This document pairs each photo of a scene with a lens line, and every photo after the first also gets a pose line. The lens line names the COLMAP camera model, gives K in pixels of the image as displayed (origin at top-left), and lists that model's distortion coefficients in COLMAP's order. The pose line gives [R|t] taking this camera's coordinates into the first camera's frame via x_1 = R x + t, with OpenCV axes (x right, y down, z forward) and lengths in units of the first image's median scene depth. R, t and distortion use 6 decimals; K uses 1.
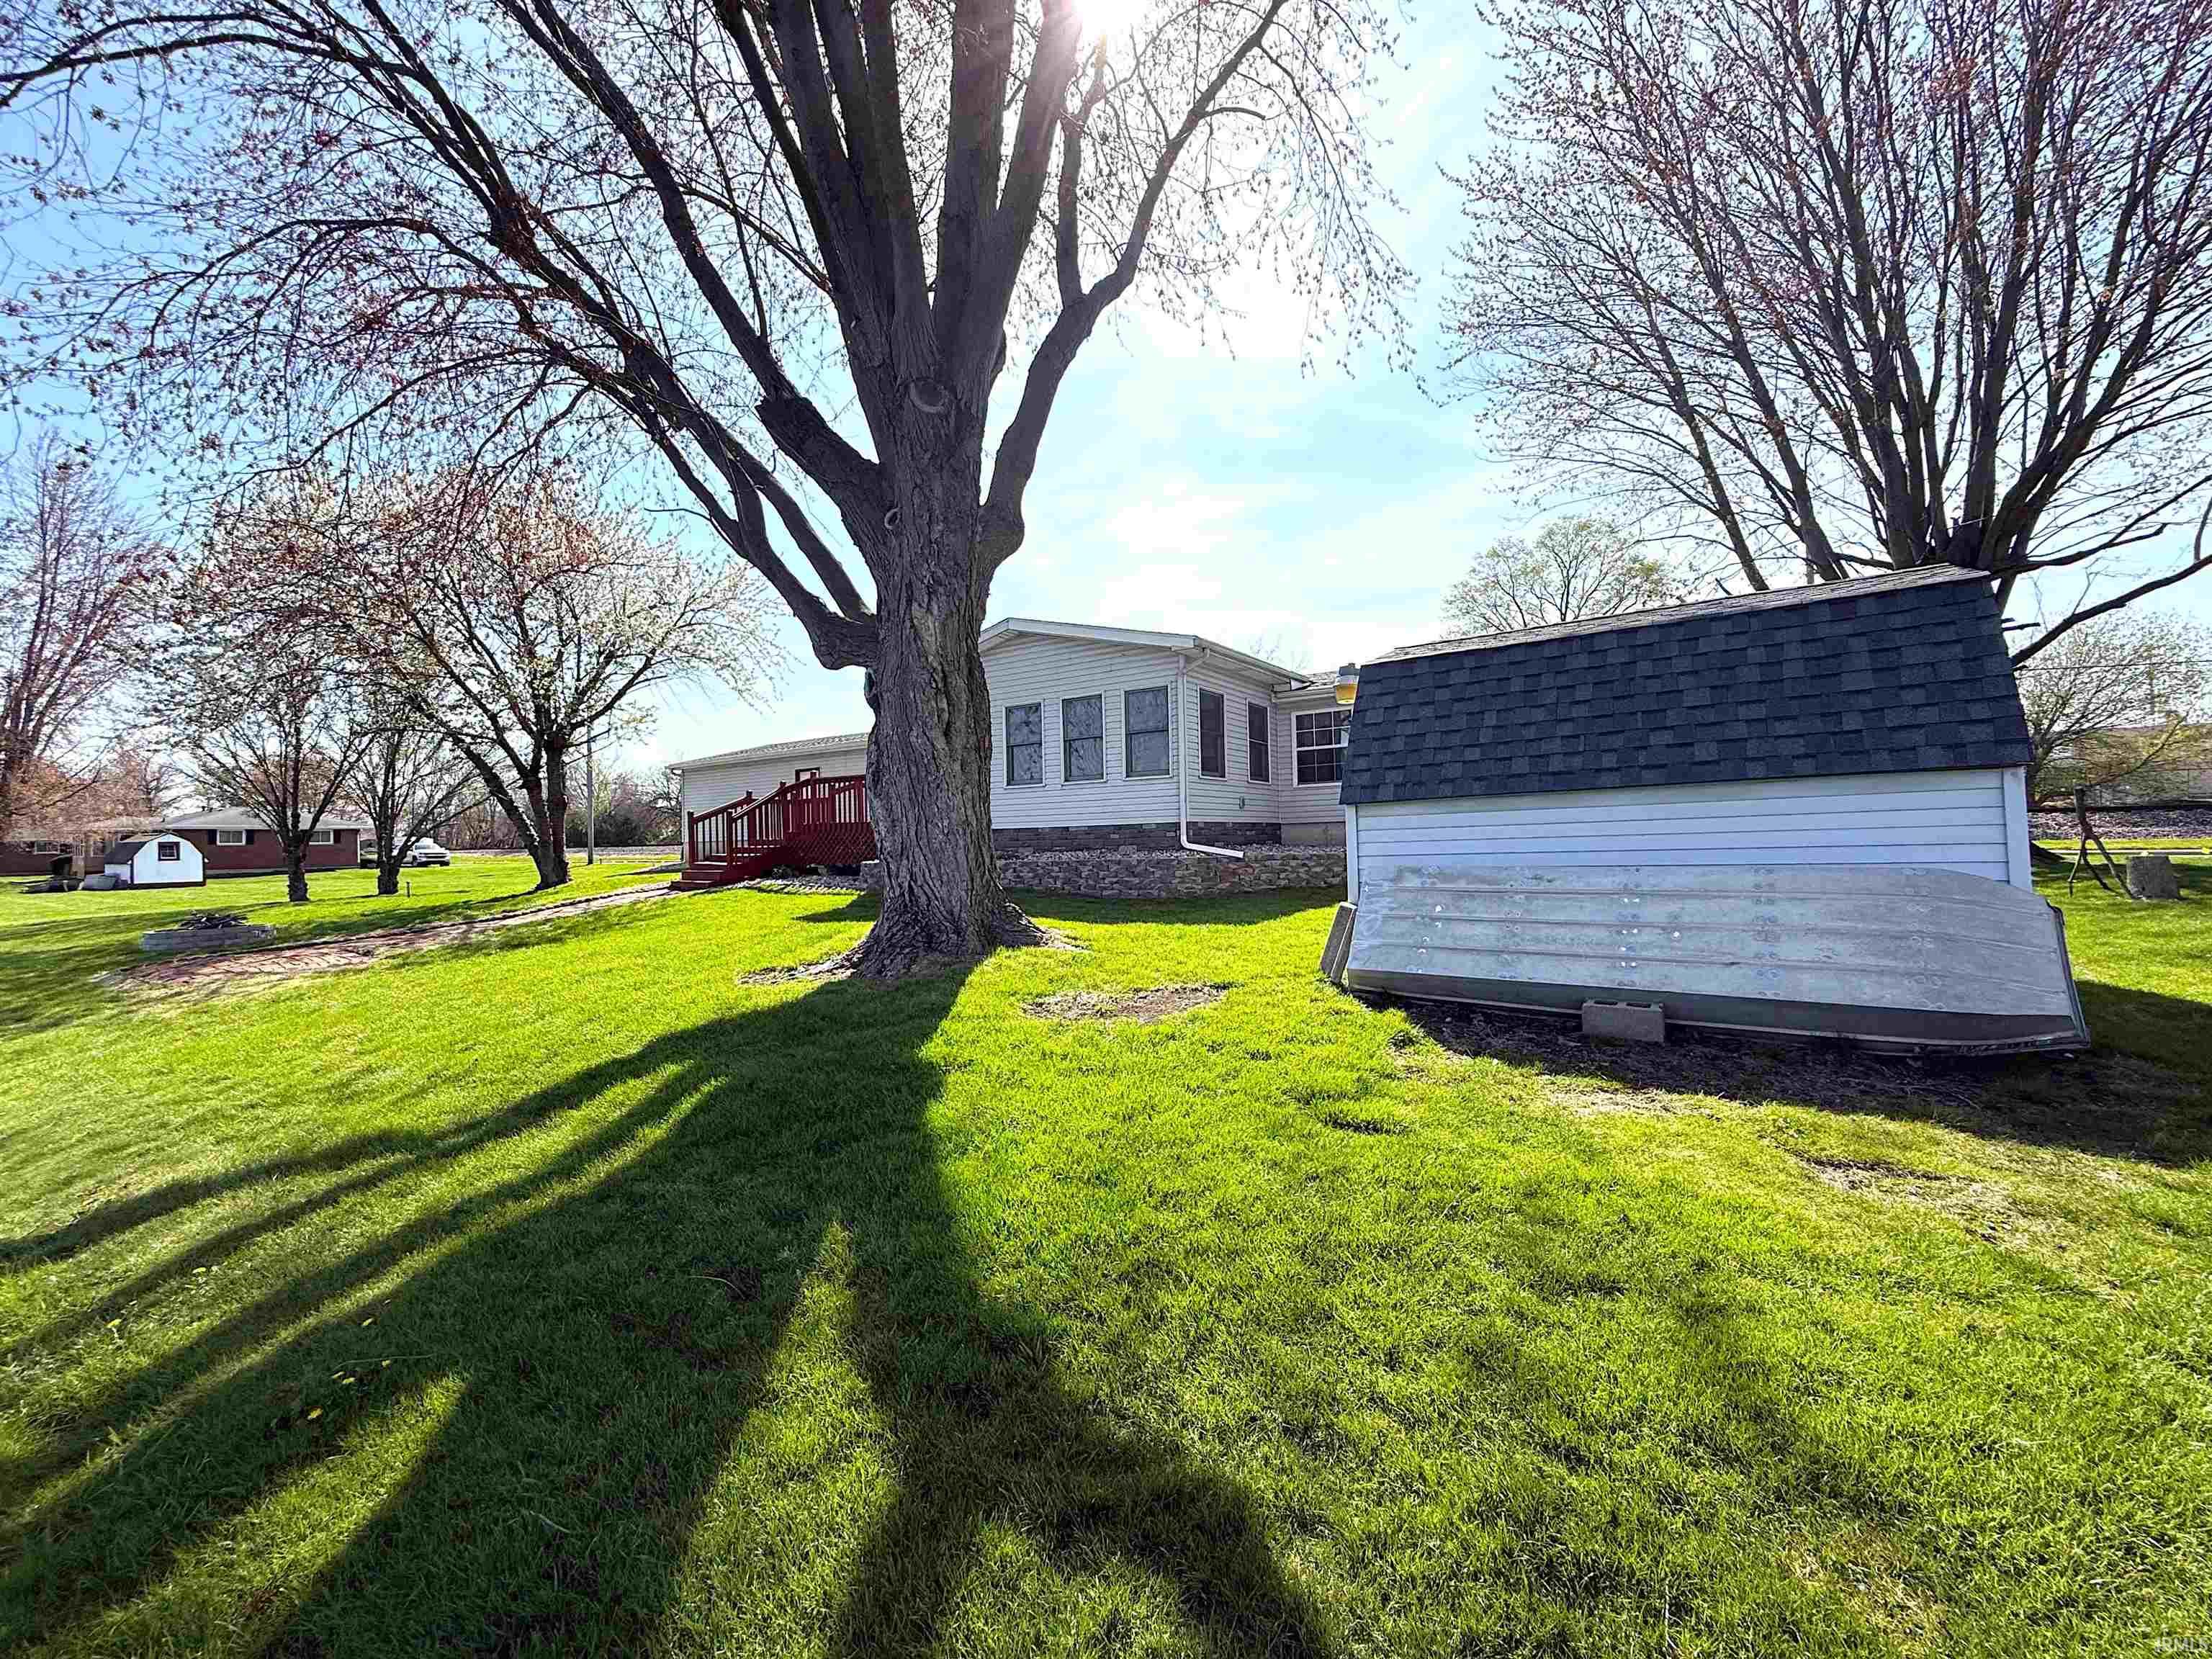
lens RADIAL K [[878.1, 0, 1093.9], [0, 878.1, 826.2], [0, 0, 1]] dist [0.000301, 0.000020]
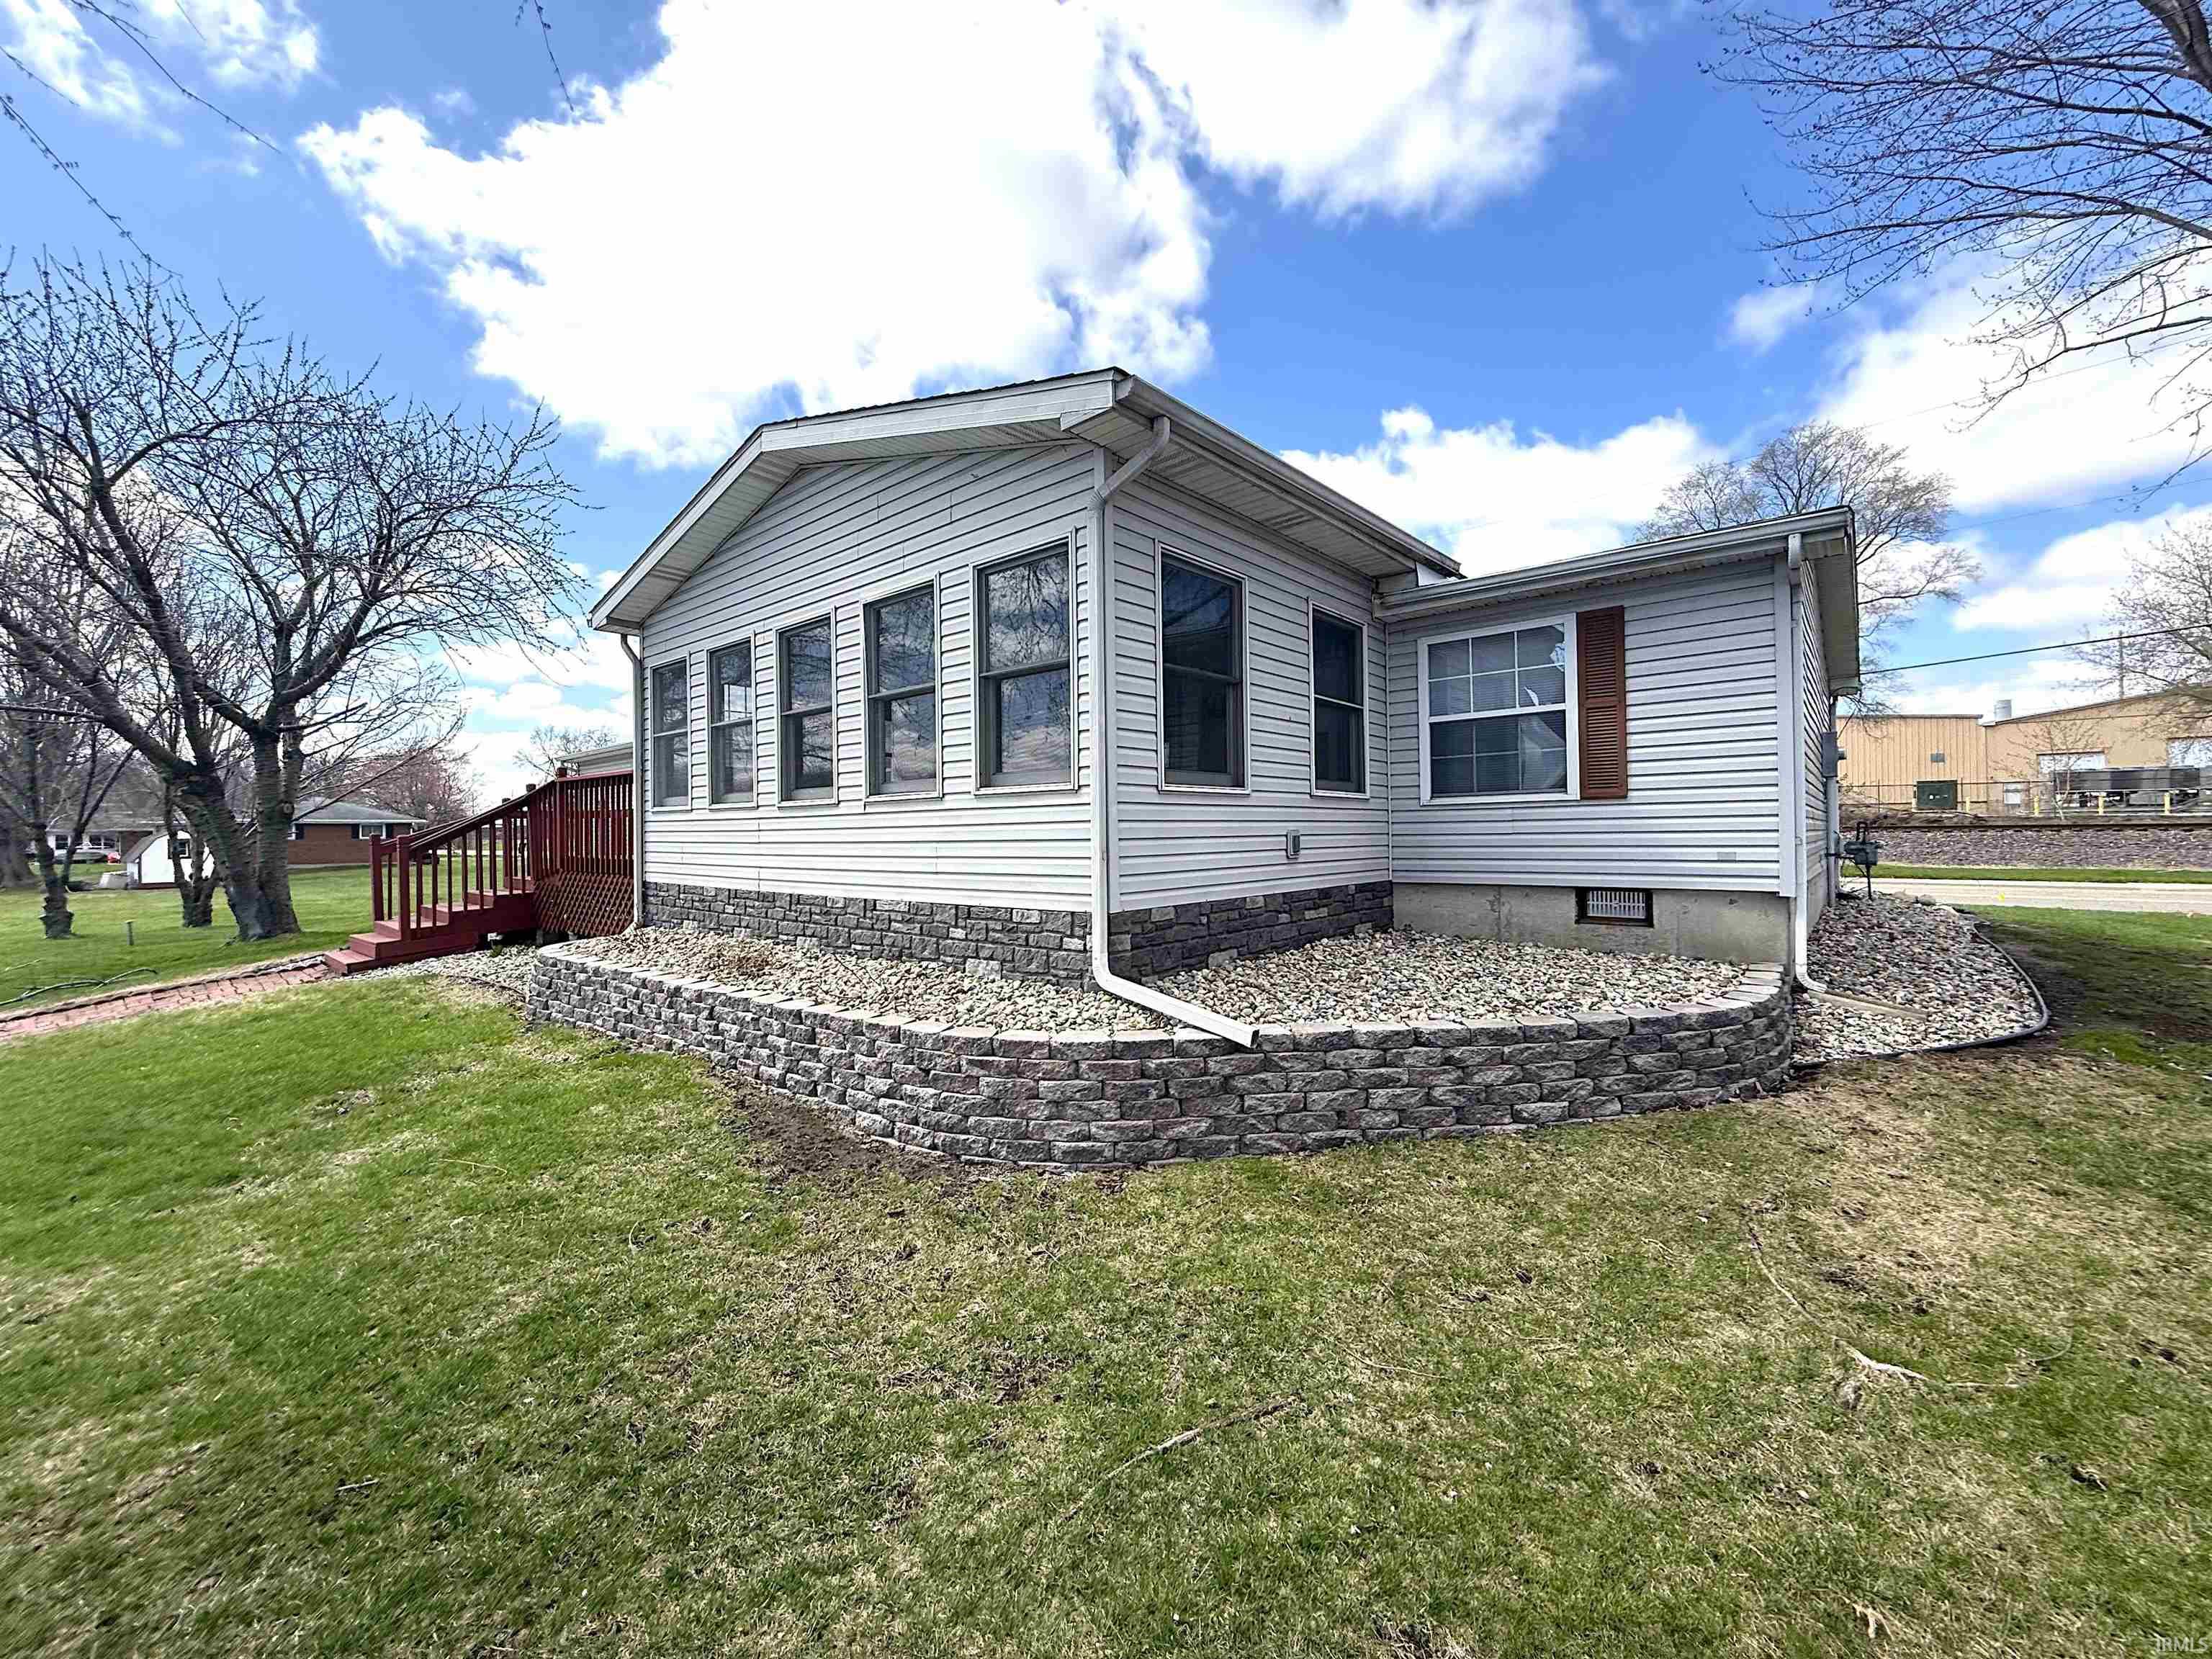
lens RADIAL K [[878.1, 0, 1093.9], [0, 878.1, 826.2], [0, 0, 1]] dist [0.000301, 0.000020]
pose [[0.990581, 0.009222, -0.136618, 0.140148], [-0.006859, 0.999819, 0.017758, -0.044779], [0.136757, -0.016653, 0.990465, 0.606109]]
